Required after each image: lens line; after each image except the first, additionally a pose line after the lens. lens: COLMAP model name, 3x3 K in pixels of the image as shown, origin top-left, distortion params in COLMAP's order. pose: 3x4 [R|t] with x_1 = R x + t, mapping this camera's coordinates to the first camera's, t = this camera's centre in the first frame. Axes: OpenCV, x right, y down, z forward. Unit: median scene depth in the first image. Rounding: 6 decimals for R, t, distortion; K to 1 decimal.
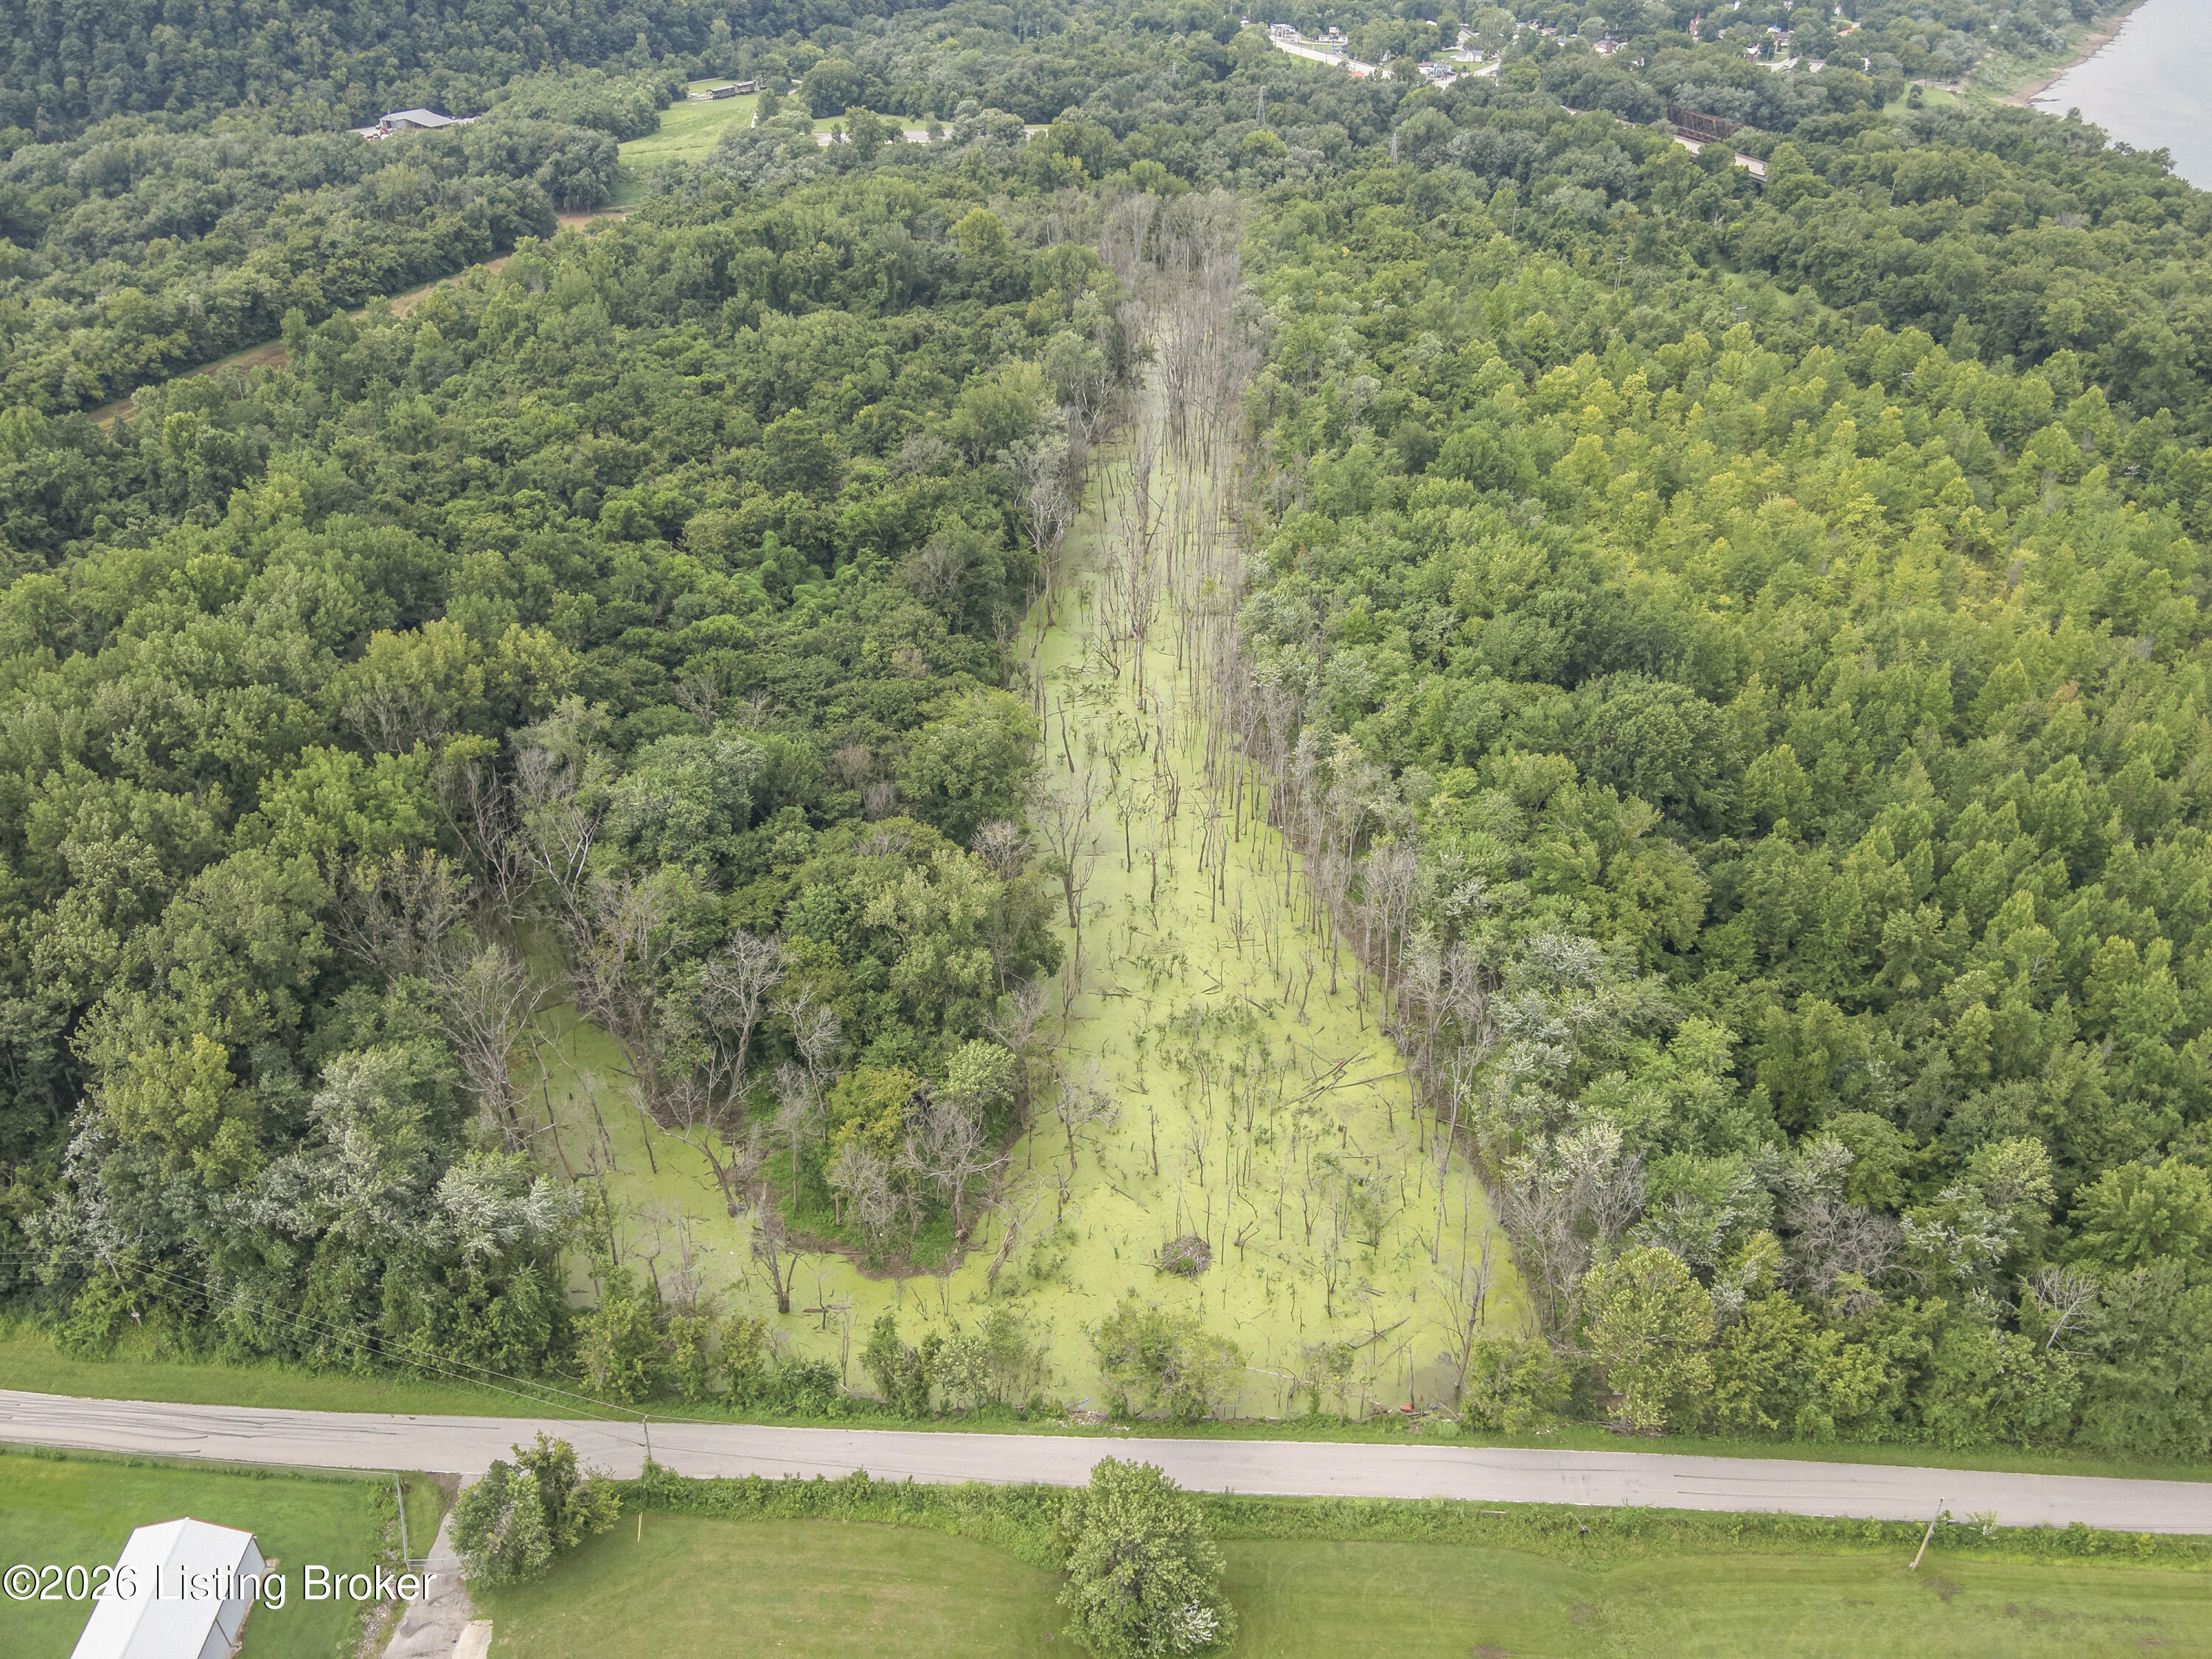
lens RADIAL K [[1624.5, 0, 1114.5], [0, 1624.5, 827.5], [0, 0, 1]] dist [0.081013, -0.176049]
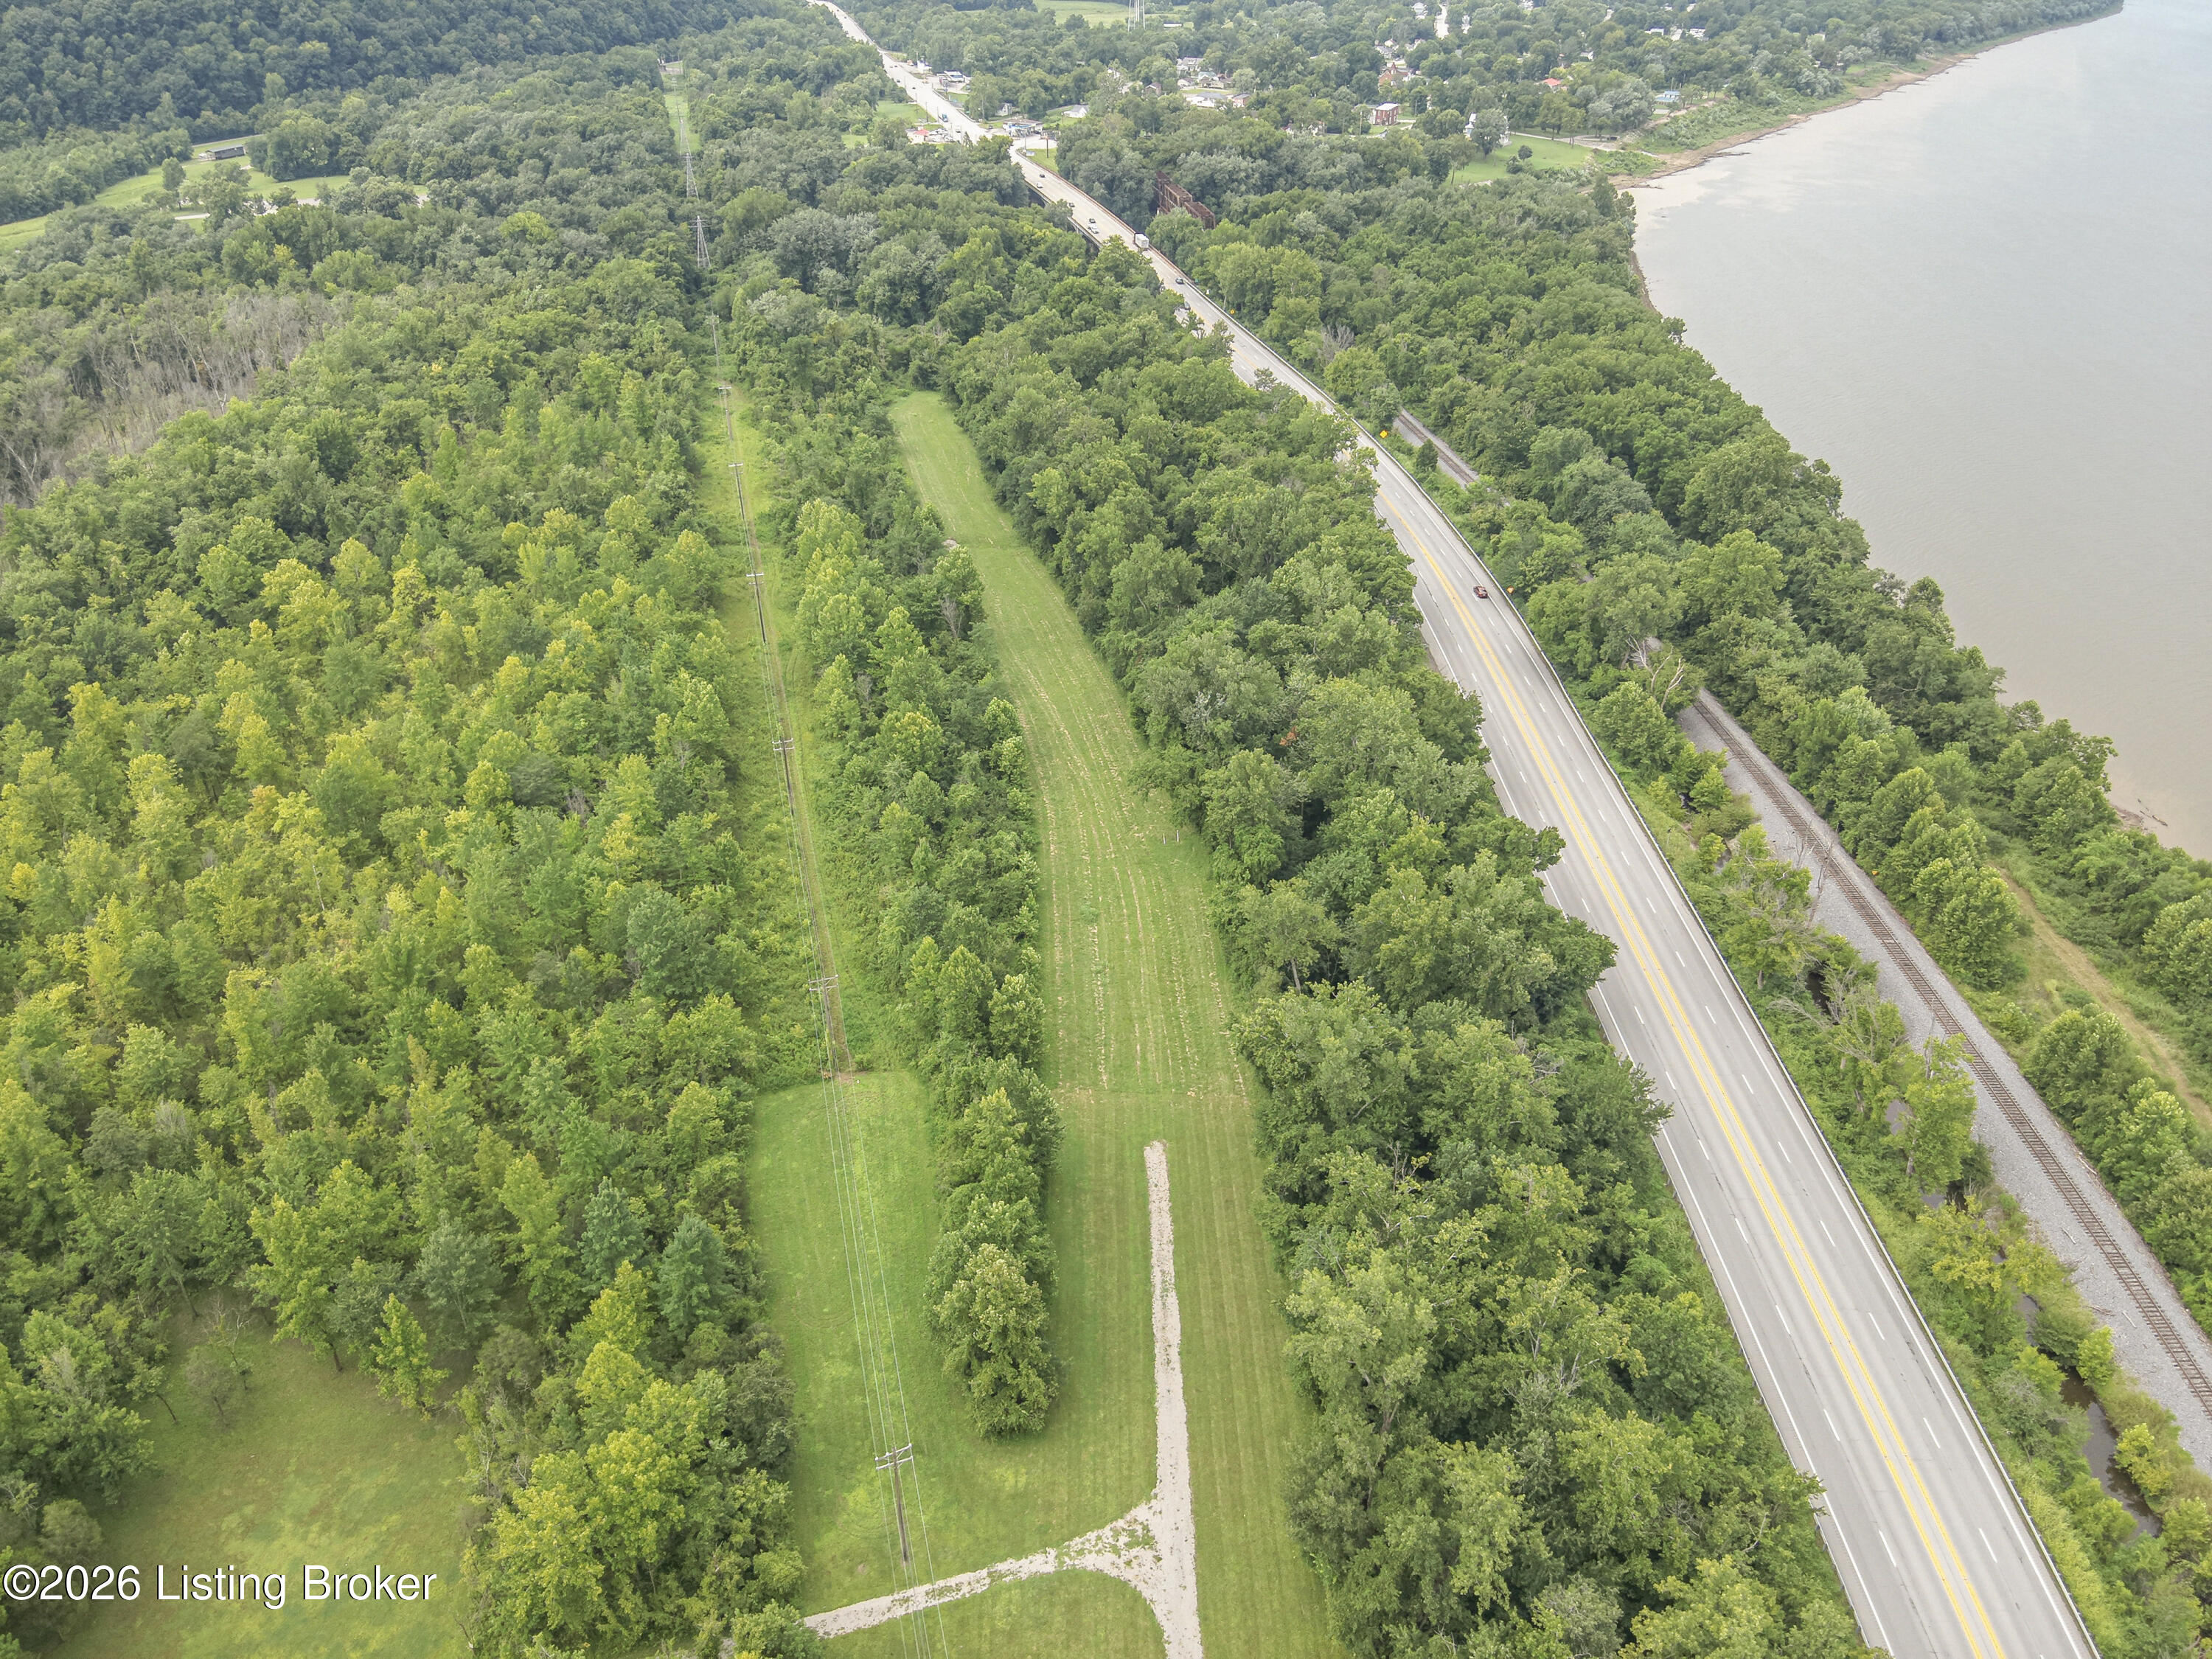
lens RADIAL K [[1618.7, 0, 1114.9], [0, 1618.7, 829.2], [0, 0, 1]] dist [0.102091, -0.206032]
pose [[0.999720, 0.019844, -0.012879, 0.896003], [-0.020022, 0.999704, -0.013789, -0.200676], [0.012602, 0.014043, 0.999822, 0.293926]]
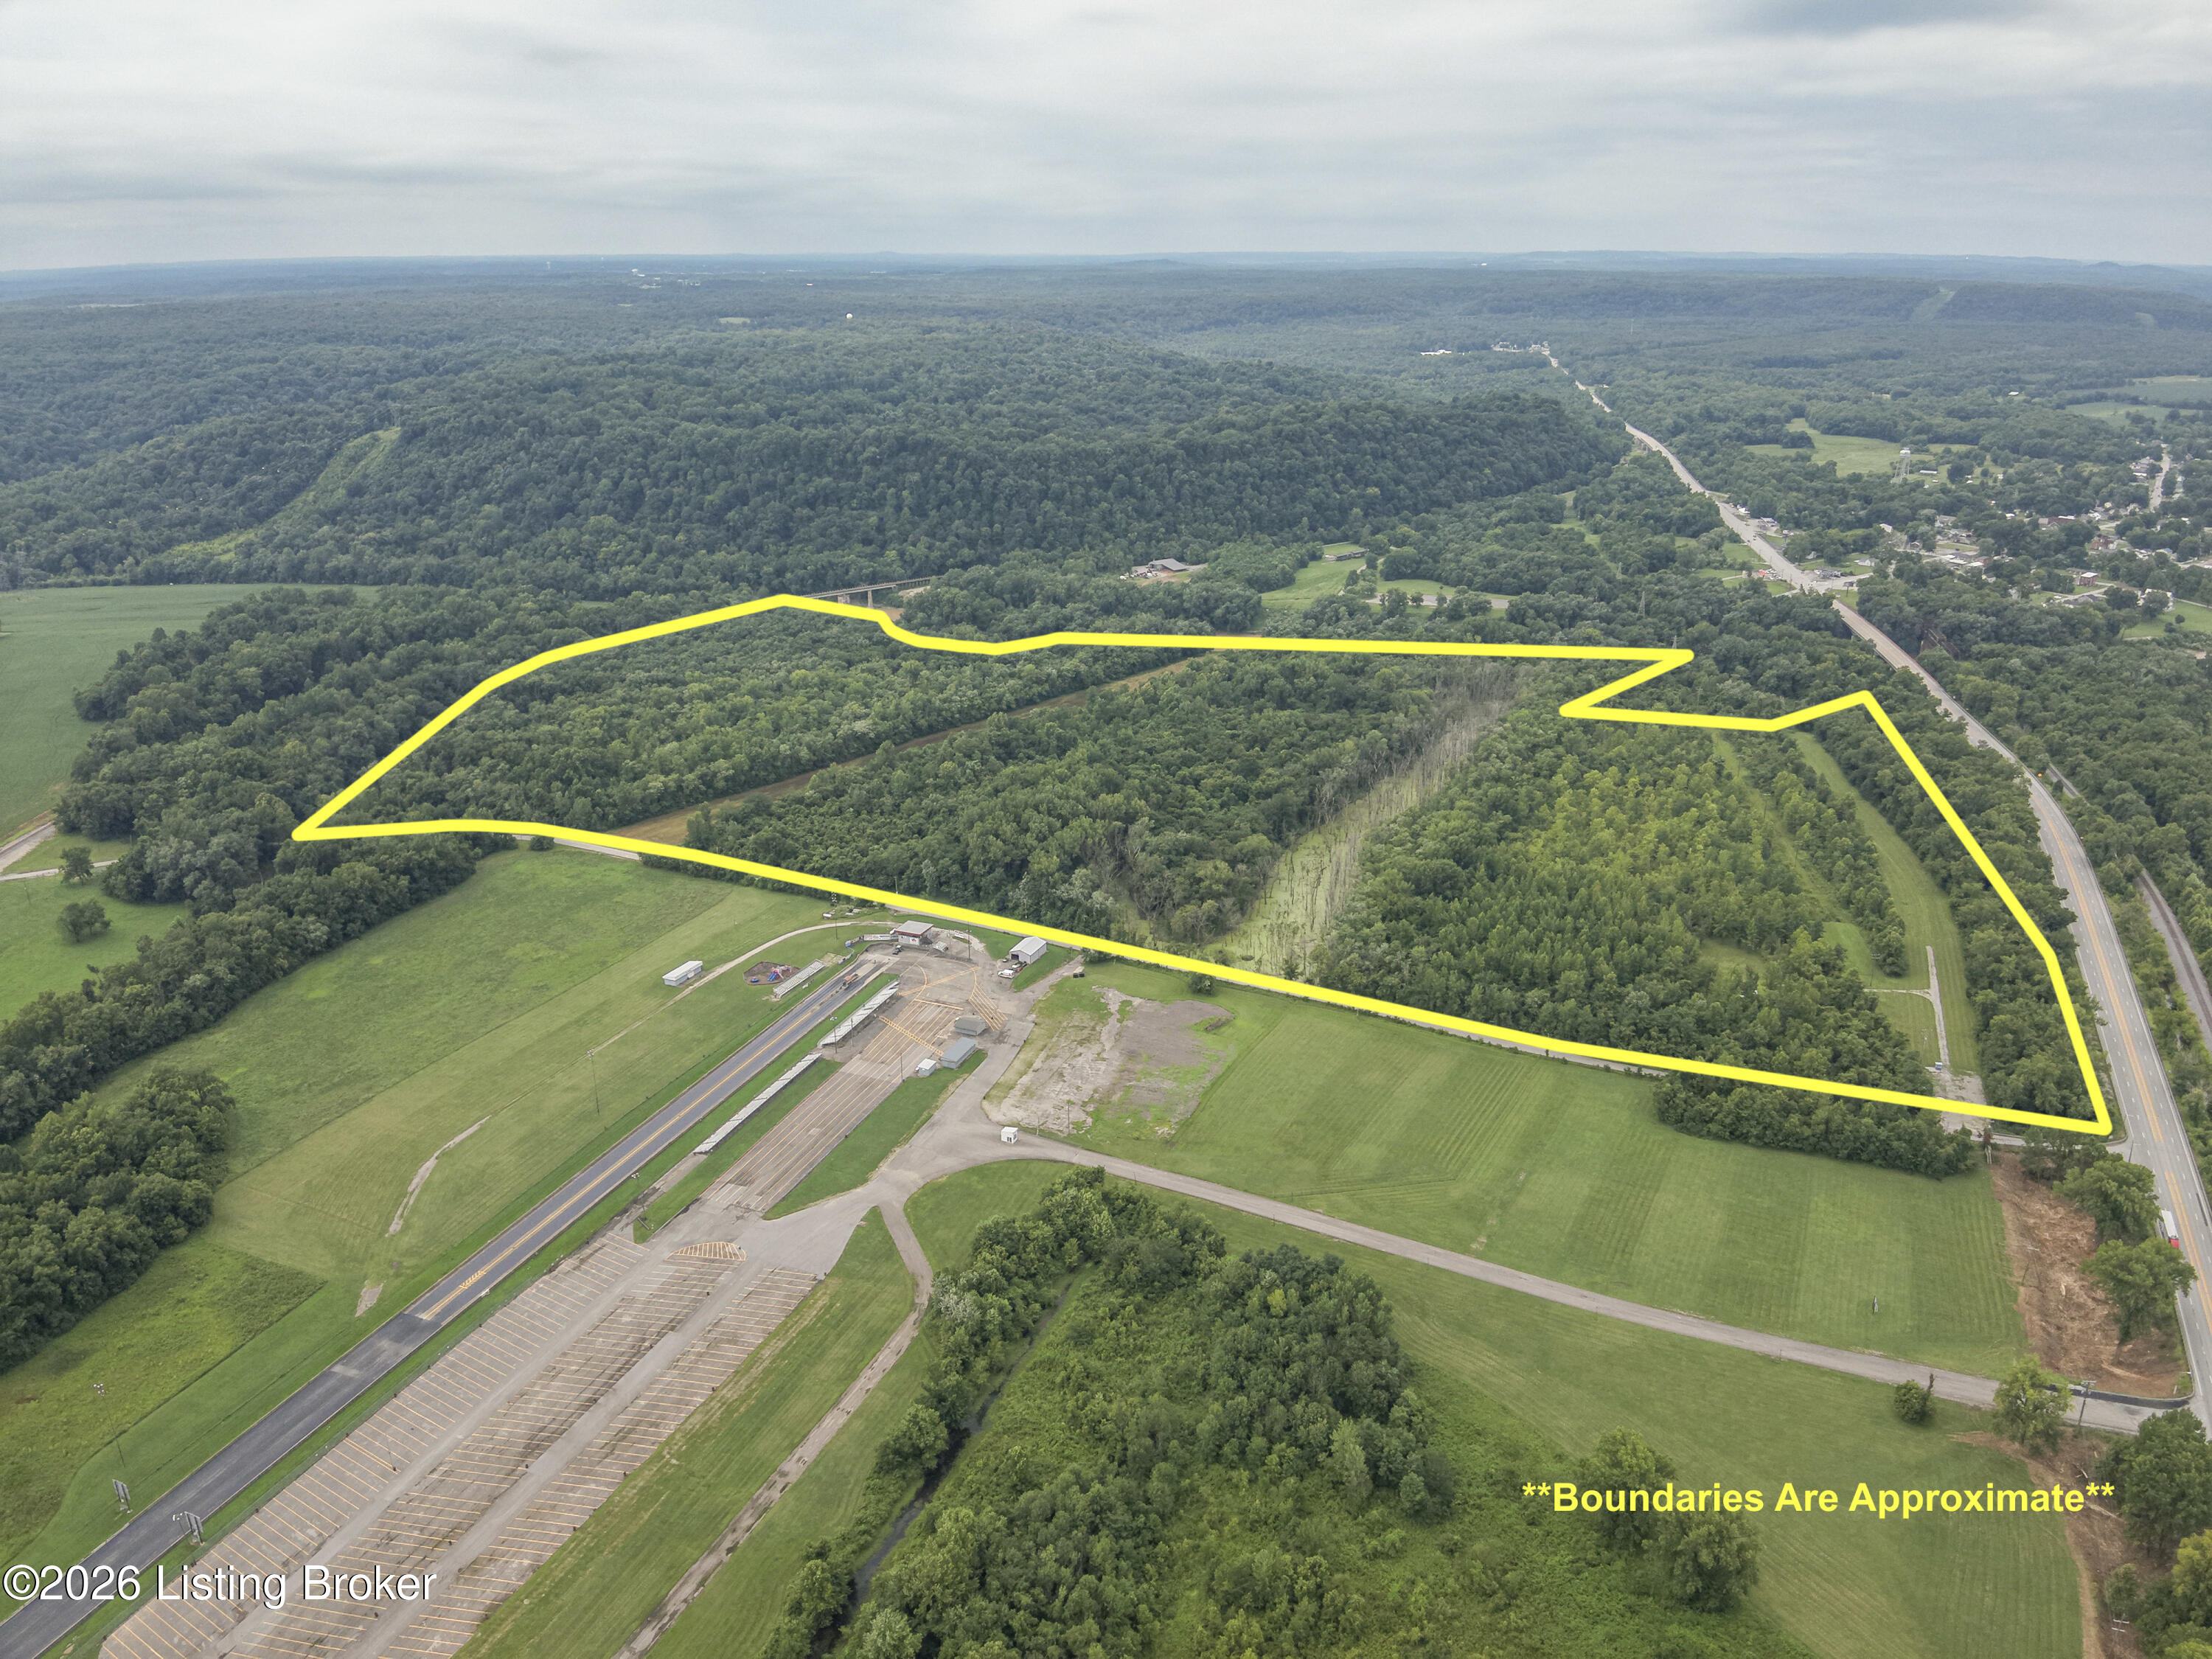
lens RADIAL K [[1624.5, 0, 1114.5], [0, 1624.5, 827.5], [0, 0, 1]] dist [0.081013, -0.176049]
pose [[0.910119, 0.144909, -0.388182, 0.730279], [-0.216701, 0.964978, -0.147842, 0.354499], [0.353163, 0.218674, 0.909647, -1.669059]]
